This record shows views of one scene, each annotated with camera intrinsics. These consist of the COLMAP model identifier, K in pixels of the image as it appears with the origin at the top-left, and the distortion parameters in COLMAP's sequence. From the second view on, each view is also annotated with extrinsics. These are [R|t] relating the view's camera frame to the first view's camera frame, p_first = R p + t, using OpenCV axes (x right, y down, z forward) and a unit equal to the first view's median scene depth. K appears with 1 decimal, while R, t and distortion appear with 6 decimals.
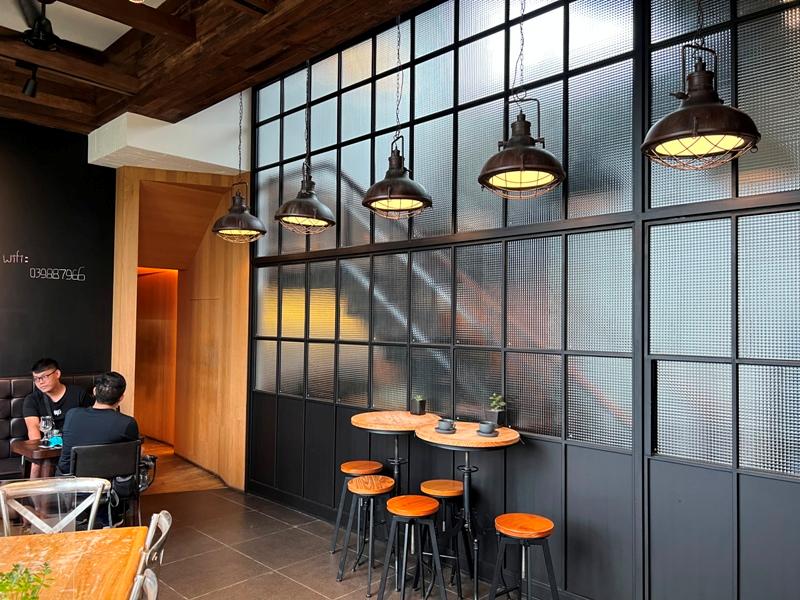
lens RADIAL K [[607.3, 0, 398.1], [0, 607.3, 303.7], [0, 0, 1]] dist [0.050606, -0.025431]
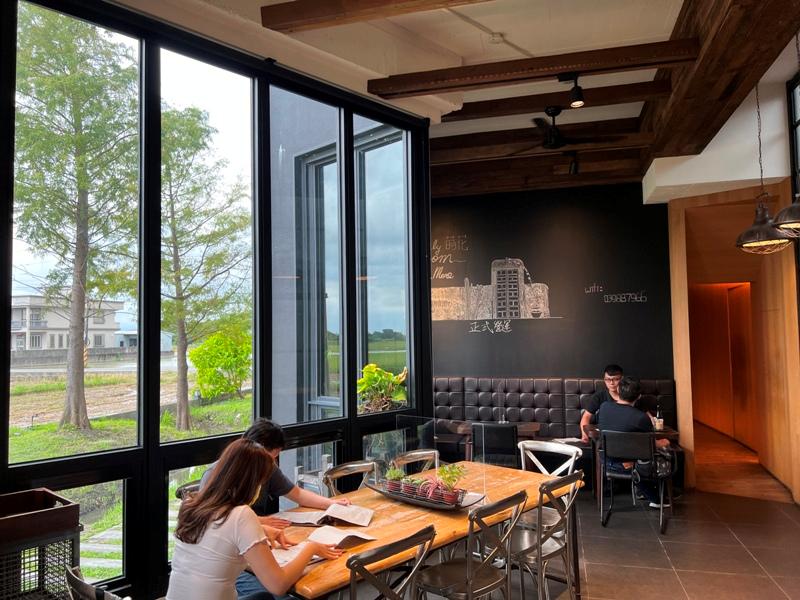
lens RADIAL K [[607.3, 0, 399.7], [0, 607.3, 308.3], [0, 0, 1]] dist [0.050606, -0.025431]
pose [[0.506878, -0.059903, -0.859934, 0.287850], [0.049999, 0.997946, -0.040046, 0.000141], [0.860567, -0.022697, 0.508832, -0.032313]]
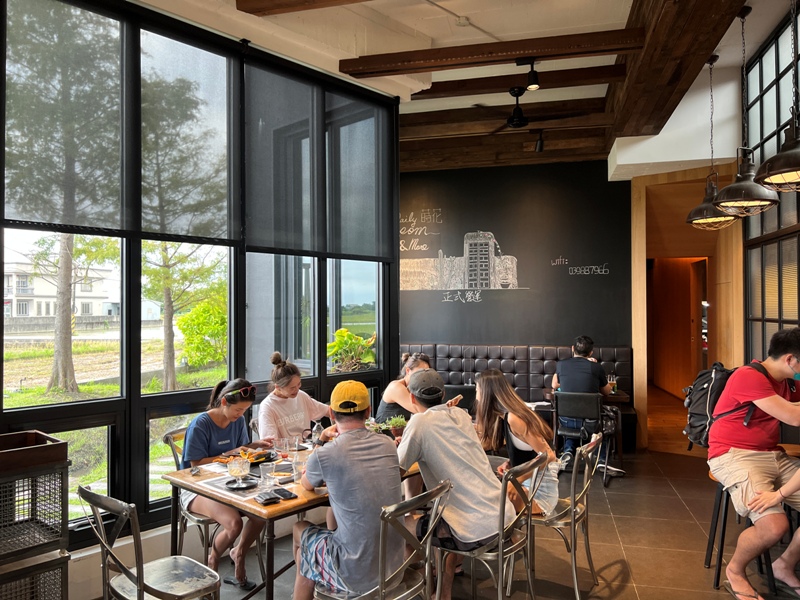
lens RADIAL K [[607.3, 0, 396.7], [0, 607.3, 300.1], [0, 0, 1]] dist [0.050606, -0.025431]
pose [[0.517769, -0.026195, -0.855119, 0.357234], [0.036724, 0.999290, -0.008375, 0.011806], [0.854732, -0.027067, 0.518363, -0.036416]]
